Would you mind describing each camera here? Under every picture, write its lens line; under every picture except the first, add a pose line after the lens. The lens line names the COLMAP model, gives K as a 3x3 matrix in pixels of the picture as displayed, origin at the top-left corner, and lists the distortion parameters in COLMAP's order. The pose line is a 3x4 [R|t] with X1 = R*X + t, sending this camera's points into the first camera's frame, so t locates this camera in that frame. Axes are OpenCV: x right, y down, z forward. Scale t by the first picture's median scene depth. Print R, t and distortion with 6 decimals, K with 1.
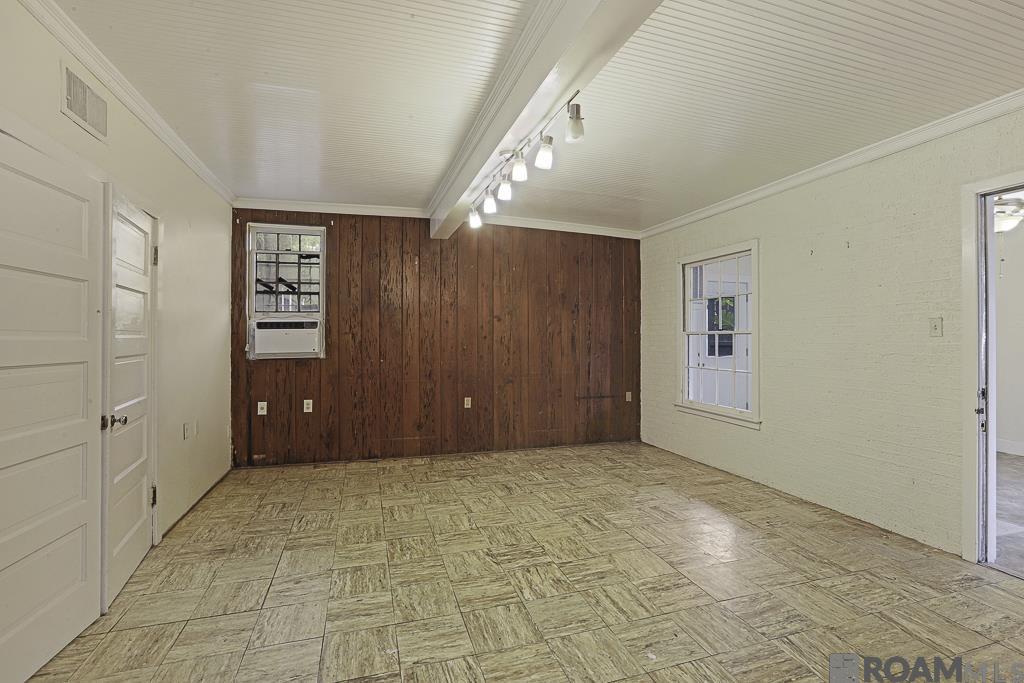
lens RADIAL K [[474.8, 0, 516.7], [0, 474.8, 339.1], [0, 0, 1]] dist [-0.035140, 0.013034]
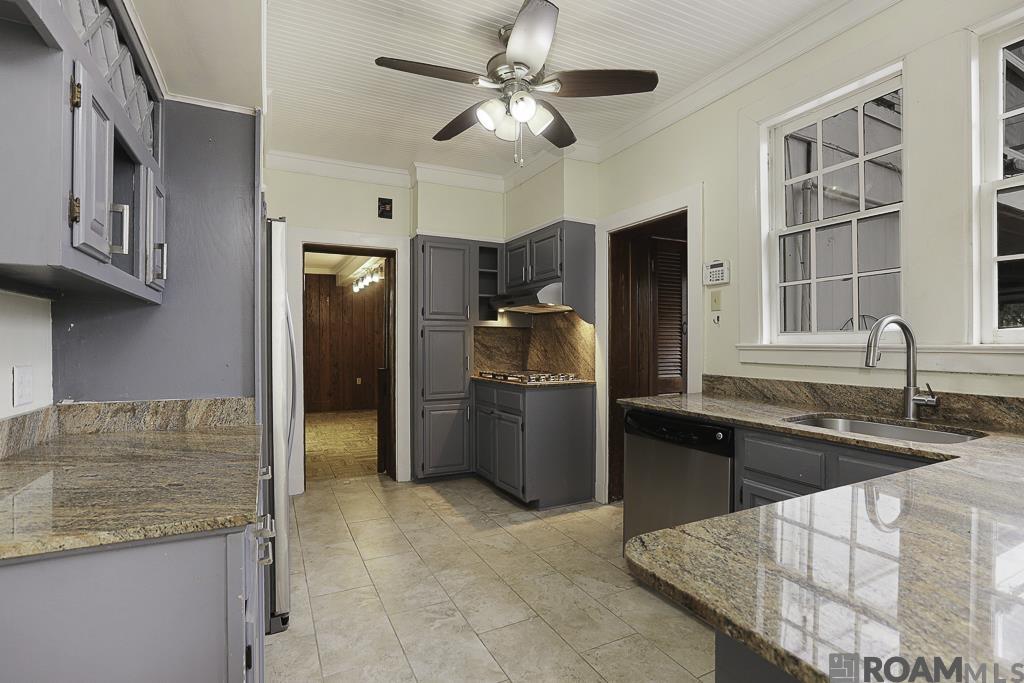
lens RADIAL K [[474.8, 0, 513.1], [0, 474.8, 343.4], [0, 0, 1]] dist [-0.035140, 0.013034]
pose [[0.986325, -0.005002, 0.164739, 0.171917], [0.005218, 0.999986, -0.000876, 0.001710], [-0.164732, 0.001724, 0.986337, -0.818405]]
